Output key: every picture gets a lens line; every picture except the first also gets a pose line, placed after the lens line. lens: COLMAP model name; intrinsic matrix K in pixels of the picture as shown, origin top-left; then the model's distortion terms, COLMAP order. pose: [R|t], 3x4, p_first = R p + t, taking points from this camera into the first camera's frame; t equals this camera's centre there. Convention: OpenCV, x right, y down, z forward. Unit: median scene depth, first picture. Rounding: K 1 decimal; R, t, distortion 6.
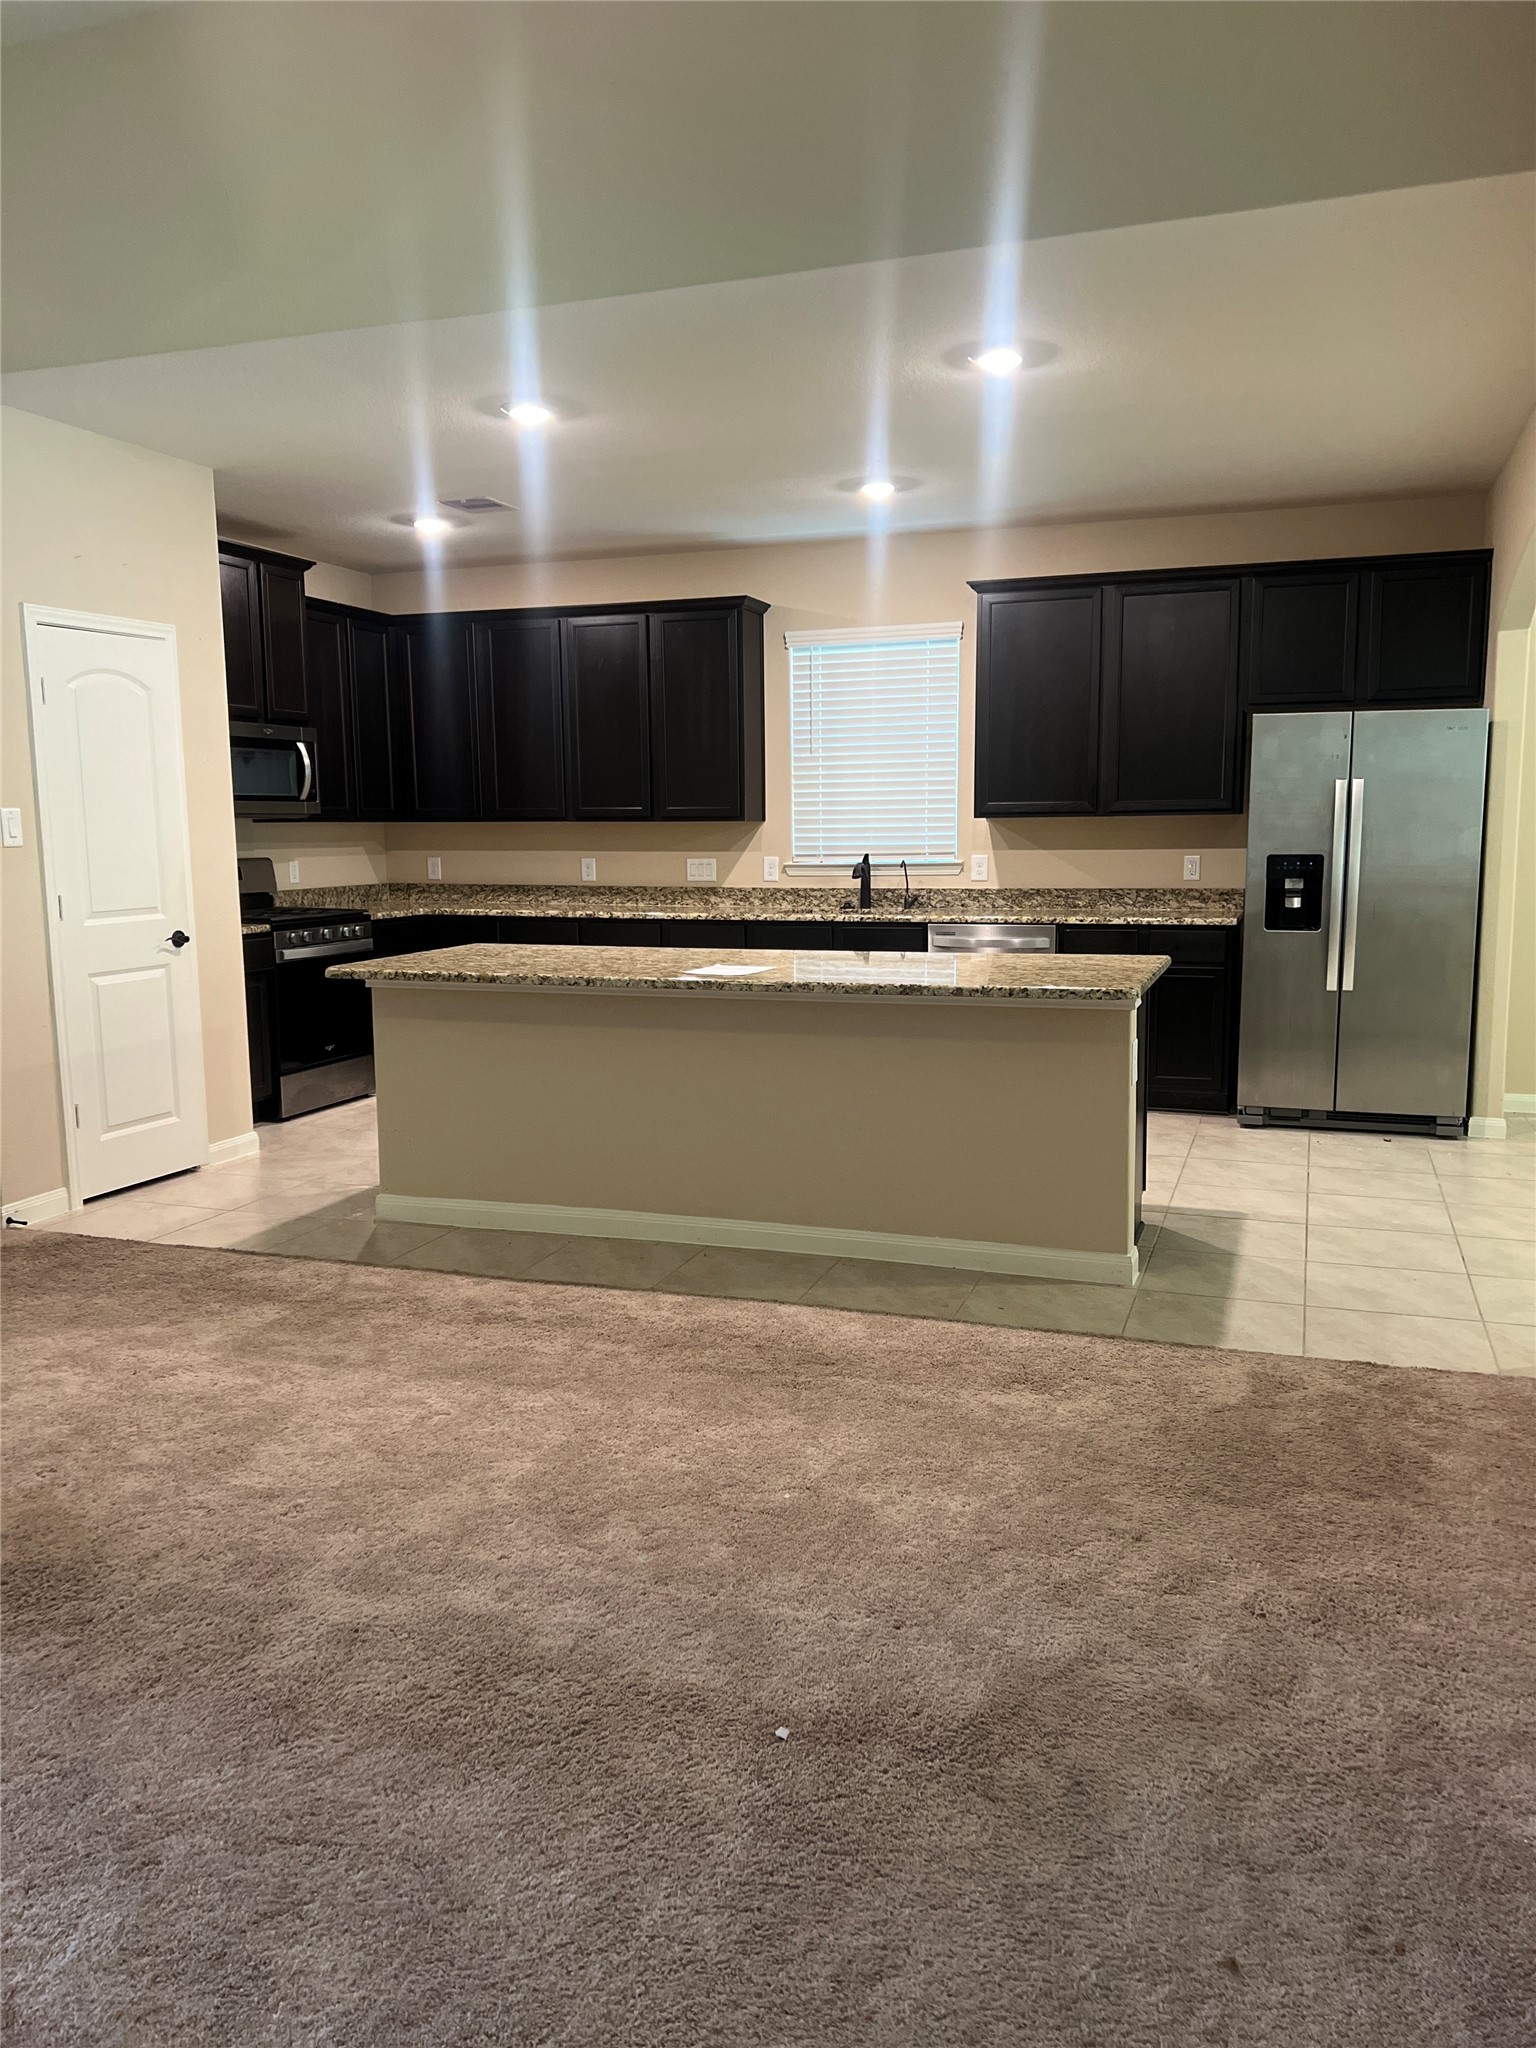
lens RADIAL K [[1540.6, 0, 765.2], [0, 1540.6, 1035.7], [0, 0, 1]] dist [0.034736, -0.039127]
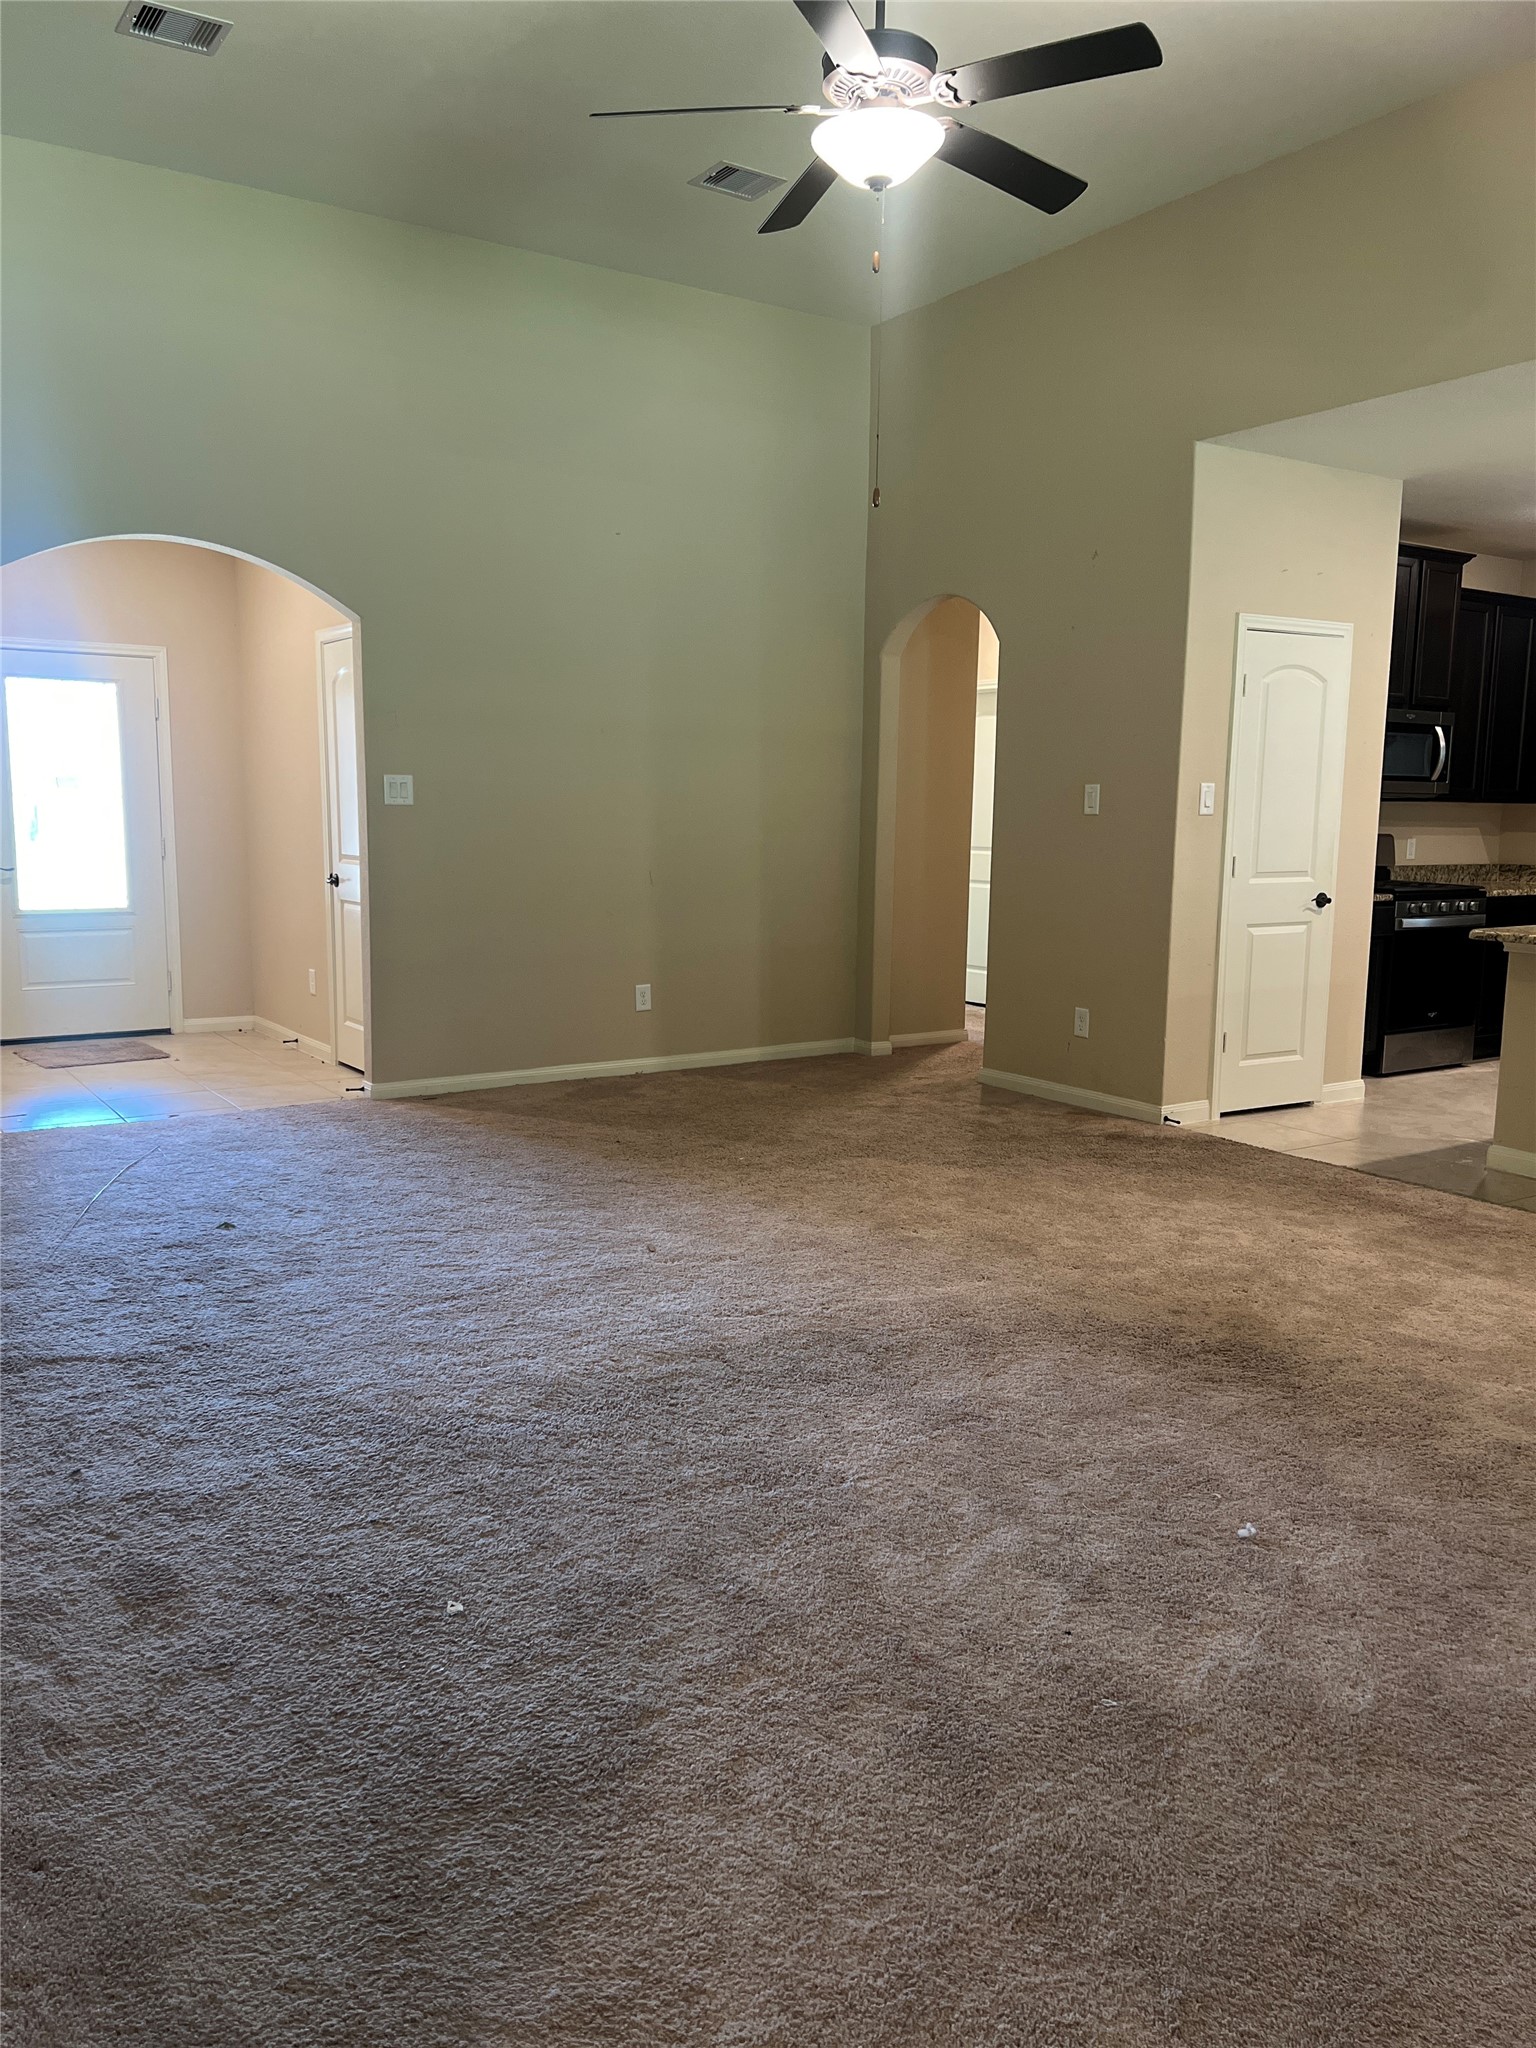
lens RADIAL K [[1540.6, 0, 753.7], [0, 1540.6, 1036.9], [0, 0, 1]] dist [0.034736, -0.039127]
pose [[0.796092, 0.106113, -0.595800, -0.023943], [-0.101586, 0.993969, 0.041292, 0.035128], [0.596588, 0.027653, 0.802071, -0.171256]]
